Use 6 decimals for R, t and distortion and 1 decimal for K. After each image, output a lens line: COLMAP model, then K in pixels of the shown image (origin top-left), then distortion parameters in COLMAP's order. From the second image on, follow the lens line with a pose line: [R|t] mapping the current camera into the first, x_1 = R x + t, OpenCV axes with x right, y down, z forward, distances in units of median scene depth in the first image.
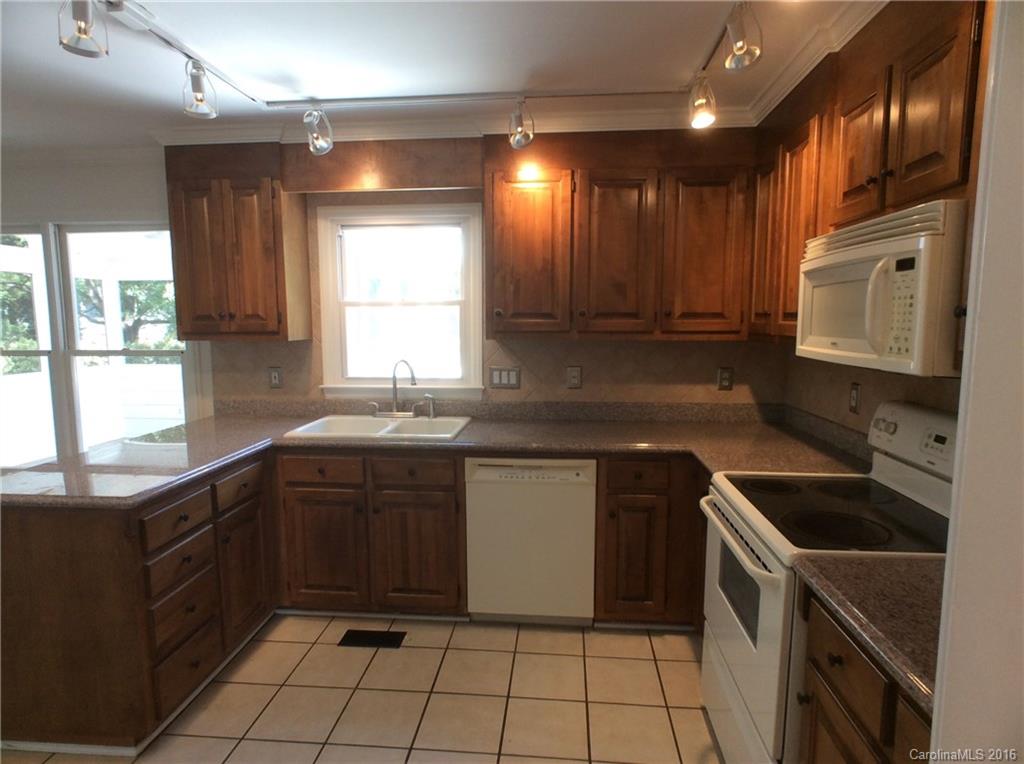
lens RADIAL K [[589.1, 0, 511.0], [0, 589.1, 385.9], [0, 0, 1]] dist [-0.000344, -0.000217]
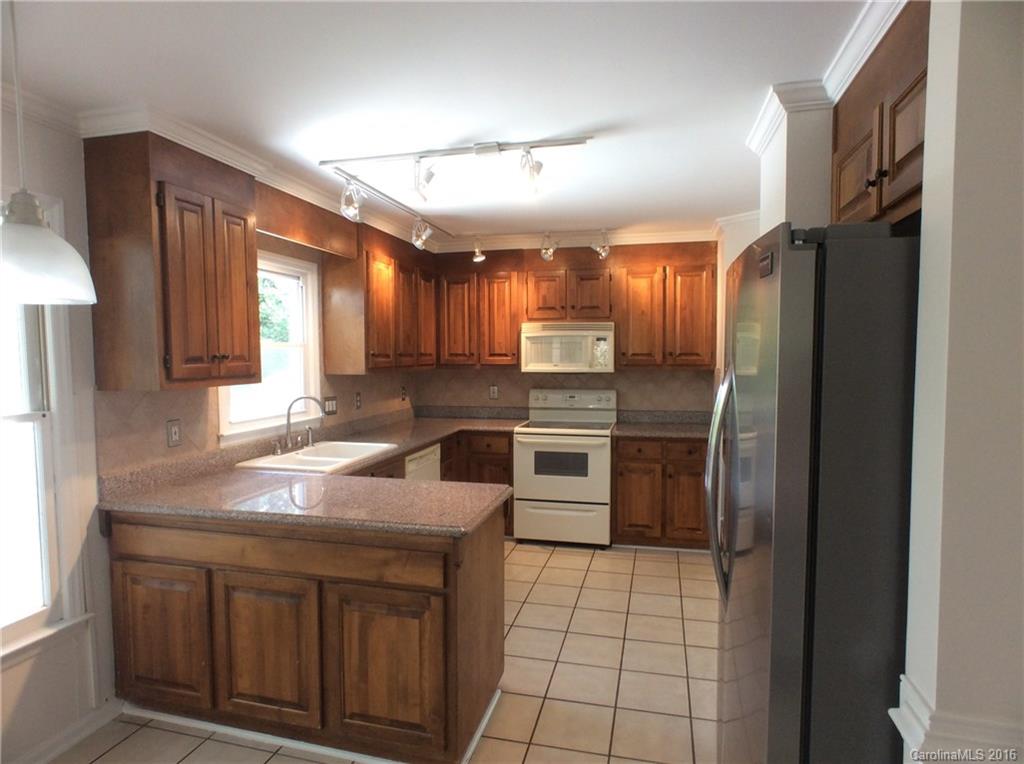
lens RADIAL K [[589.1, 0, 510.0], [0, 589.1, 383.9], [0, 0, 1]] dist [-0.000344, -0.000217]
pose [[0.165445, -0.051704, 0.984863, -1.185723], [0.117880, 0.992502, 0.032303, -0.056296], [-0.979149, 0.110752, 0.170300, 0.428849]]
